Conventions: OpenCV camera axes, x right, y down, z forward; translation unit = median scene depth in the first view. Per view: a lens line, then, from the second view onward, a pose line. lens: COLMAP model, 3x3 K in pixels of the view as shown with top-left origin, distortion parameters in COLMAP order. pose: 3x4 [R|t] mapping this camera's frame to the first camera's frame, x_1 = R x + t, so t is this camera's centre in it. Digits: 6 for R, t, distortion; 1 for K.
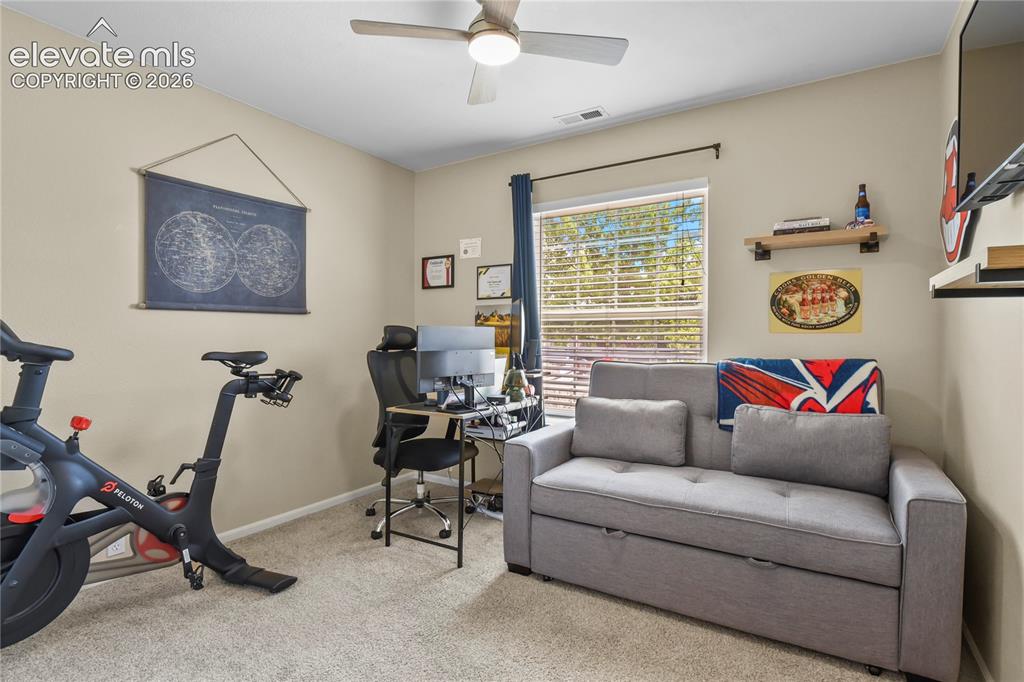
lens RADIAL K [[499.0, 0, 505.4], [0, 499.0, 338.4], [0, 0, 1]] dist [-0.014323, -0.002482]
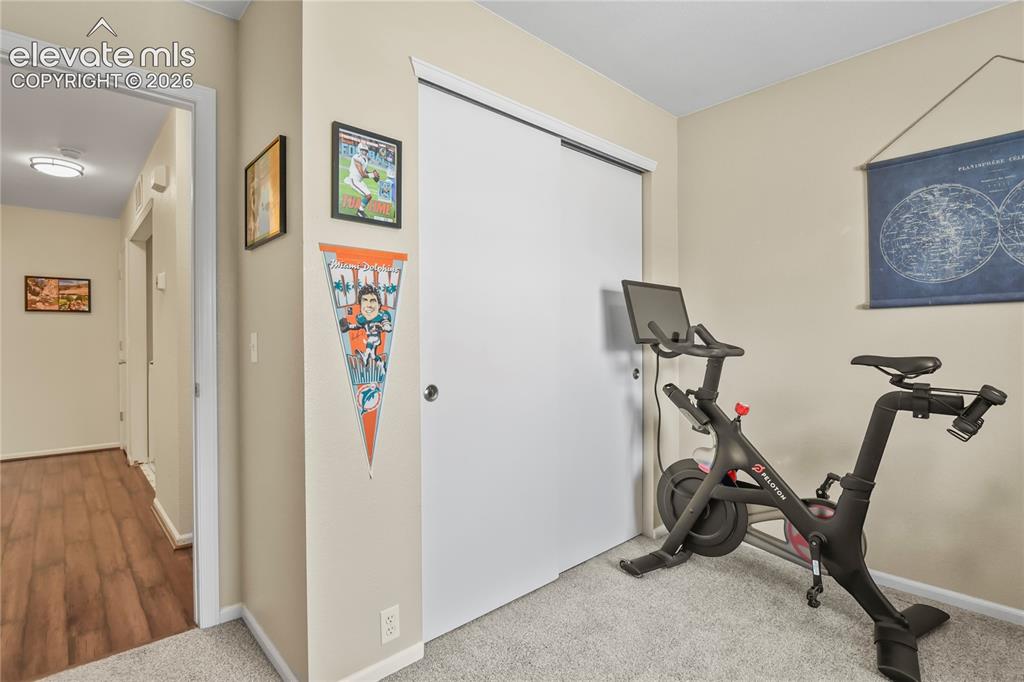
lens RADIAL K [[499.0, 0, 505.4], [0, 499.0, 338.4], [0, 0, 1]] dist [-0.014323, -0.002482]
pose [[-0.260864, -0.004557, -0.965365, 0.381101], [0.002956, 0.999980, -0.005519, 0.000334], [0.965371, -0.004293, -0.260846, 0.583551]]
